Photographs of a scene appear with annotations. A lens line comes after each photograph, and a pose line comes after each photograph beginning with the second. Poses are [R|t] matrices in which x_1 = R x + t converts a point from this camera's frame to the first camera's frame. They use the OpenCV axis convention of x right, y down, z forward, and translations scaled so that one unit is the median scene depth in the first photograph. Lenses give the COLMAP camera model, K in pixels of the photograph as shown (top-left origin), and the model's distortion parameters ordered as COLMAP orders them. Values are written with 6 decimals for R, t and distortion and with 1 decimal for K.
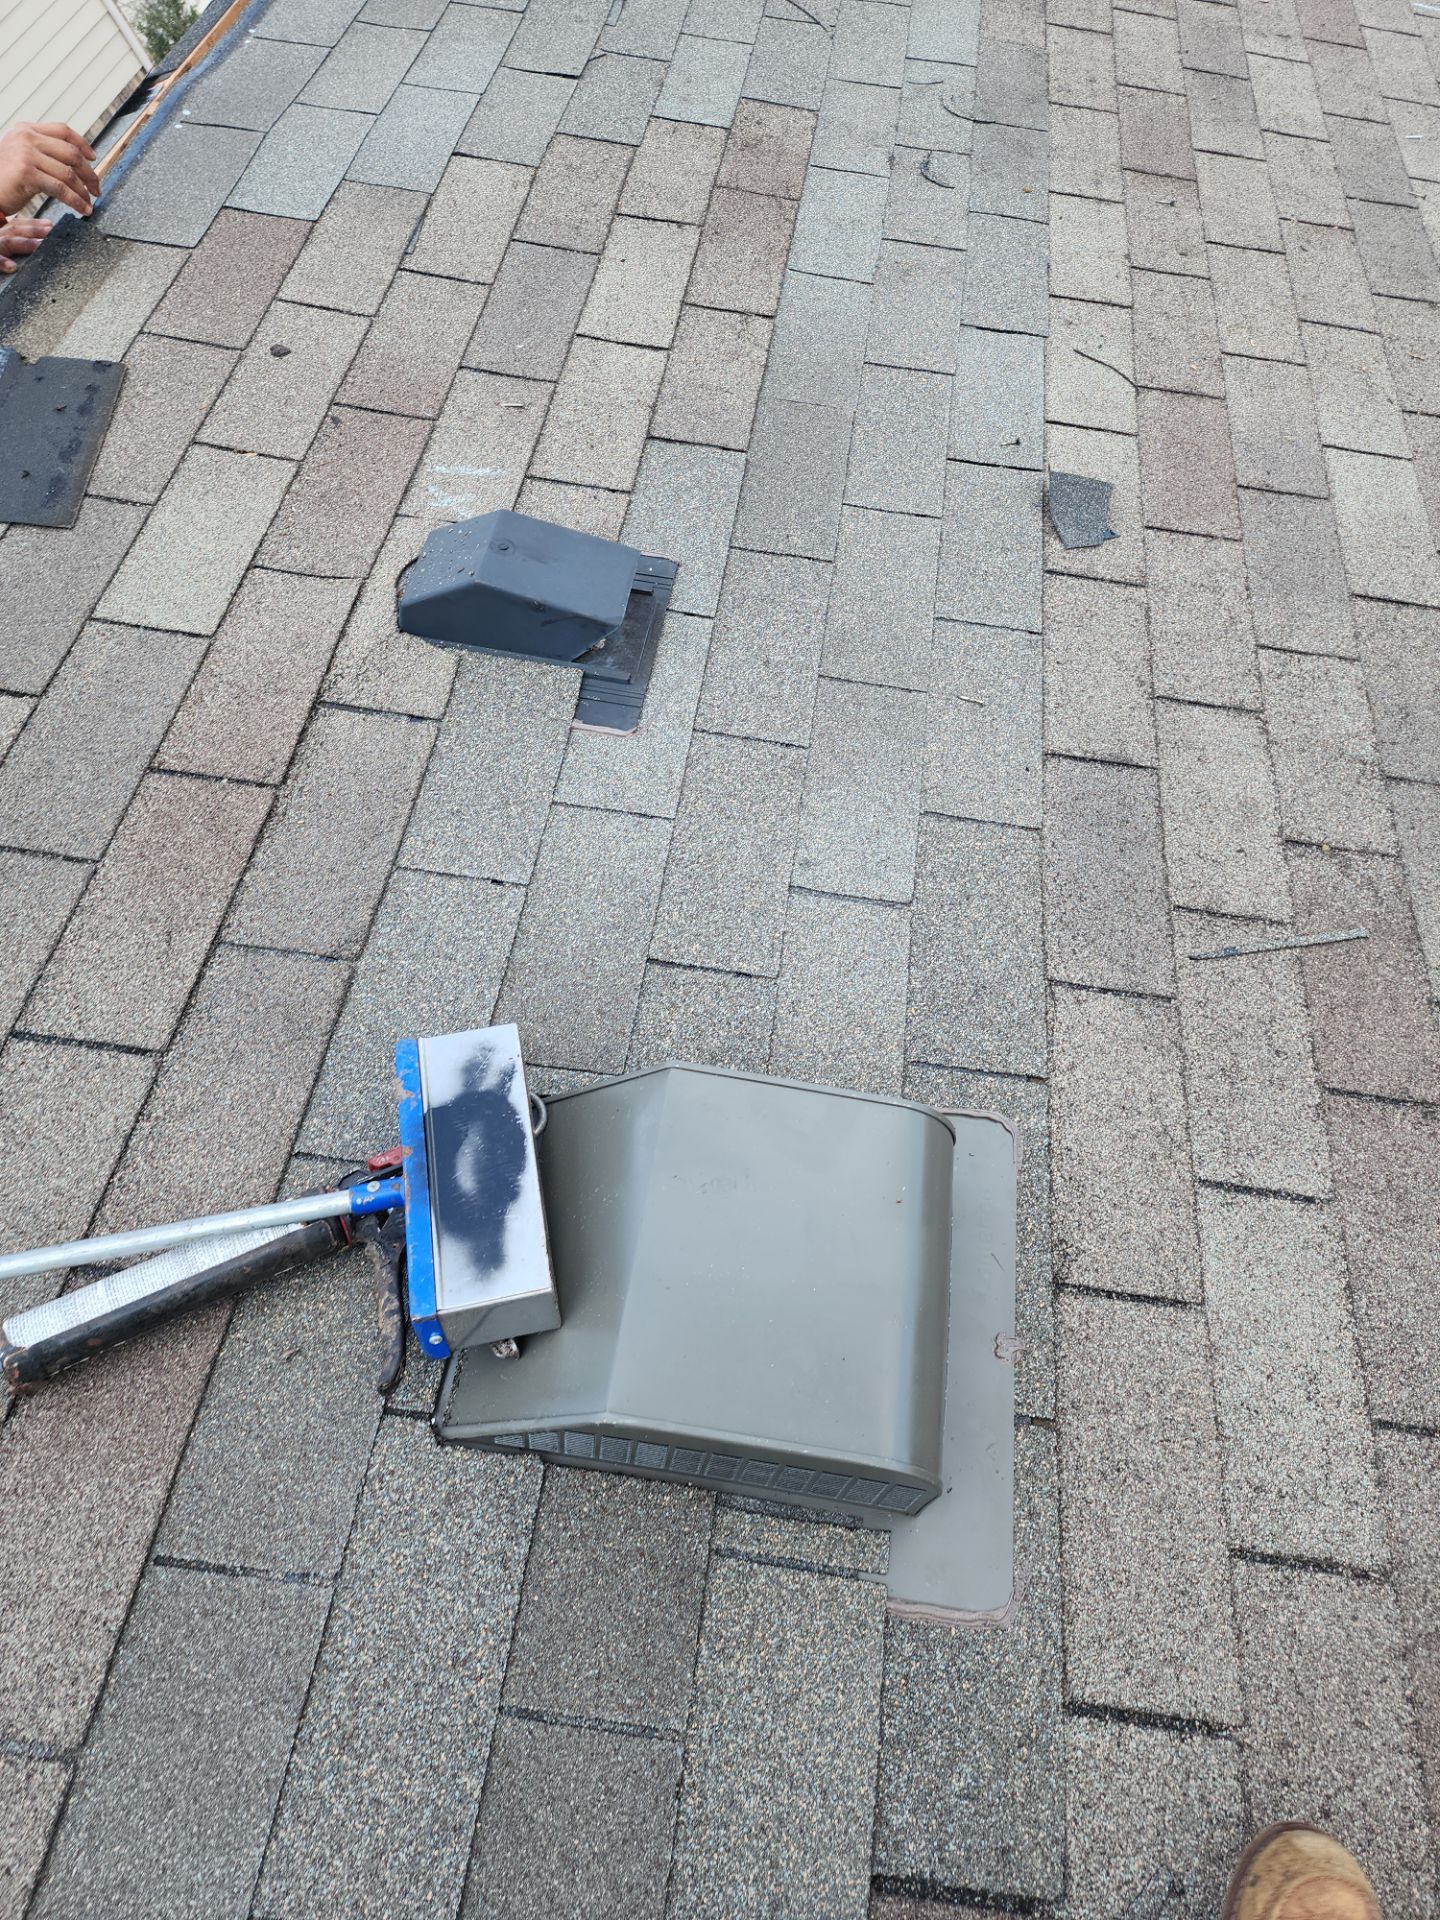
lens RADIAL K [[1285.2, 0, 720.0], [0, 1285.2, 960.0], [0, 0, 1]] dist [0.074099, -0.054715]
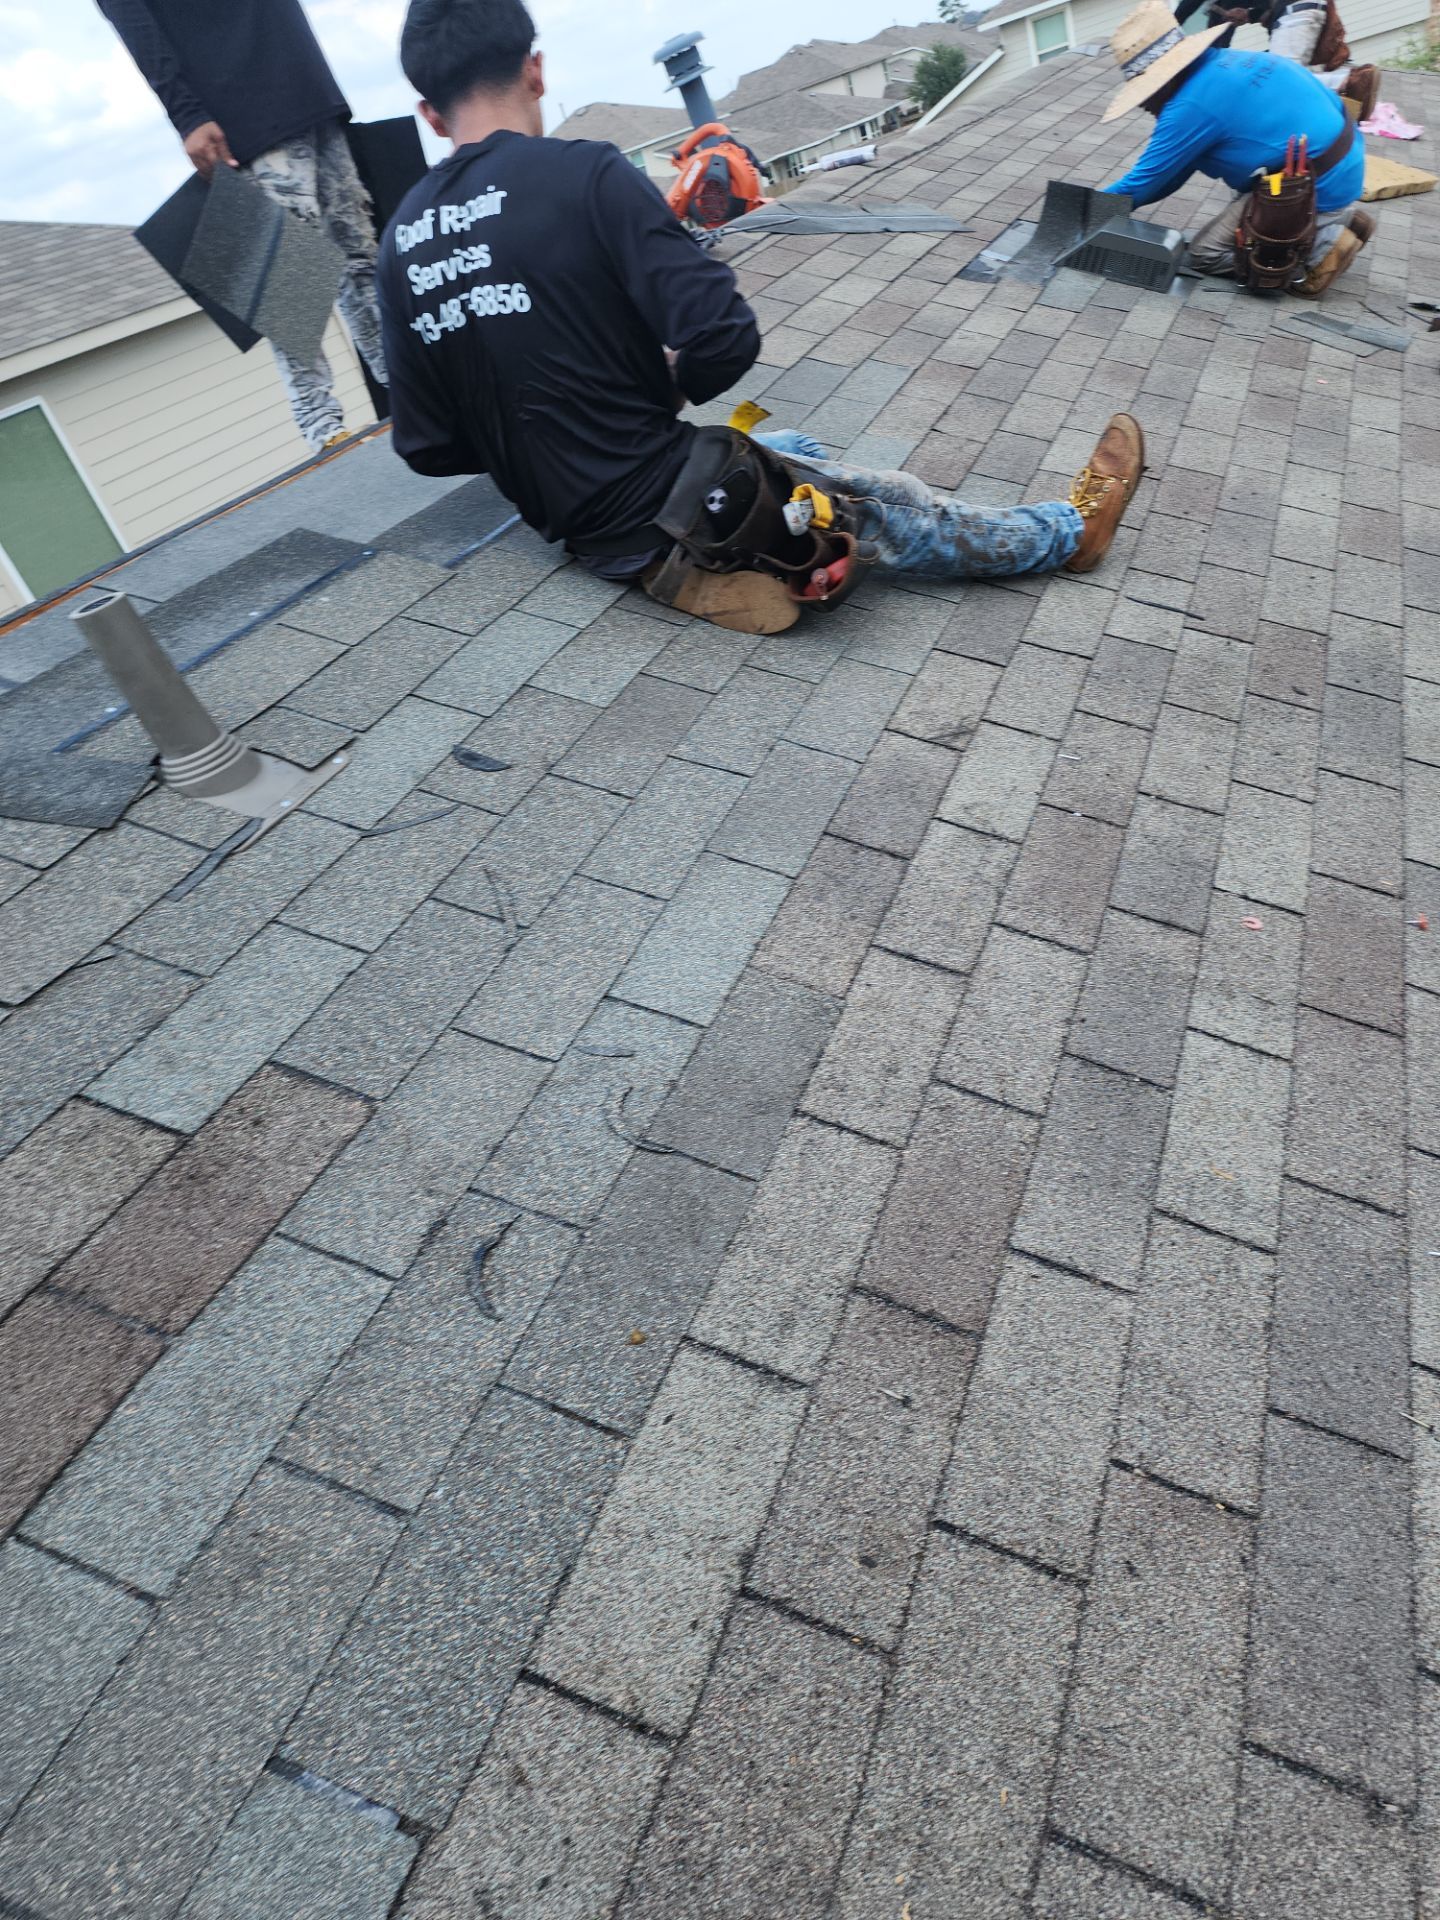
lens RADIAL K [[1285.2, 0, 720.0], [0, 1285.2, 960.0], [0, 0, 1]] dist [0.074099, -0.054715]
pose [[0.968079, 0.172685, -0.181666, 0.306135], [-0.215996, 0.942469, -0.255142, -0.541537], [0.127155, 0.286237, 0.949684, 0.381612]]
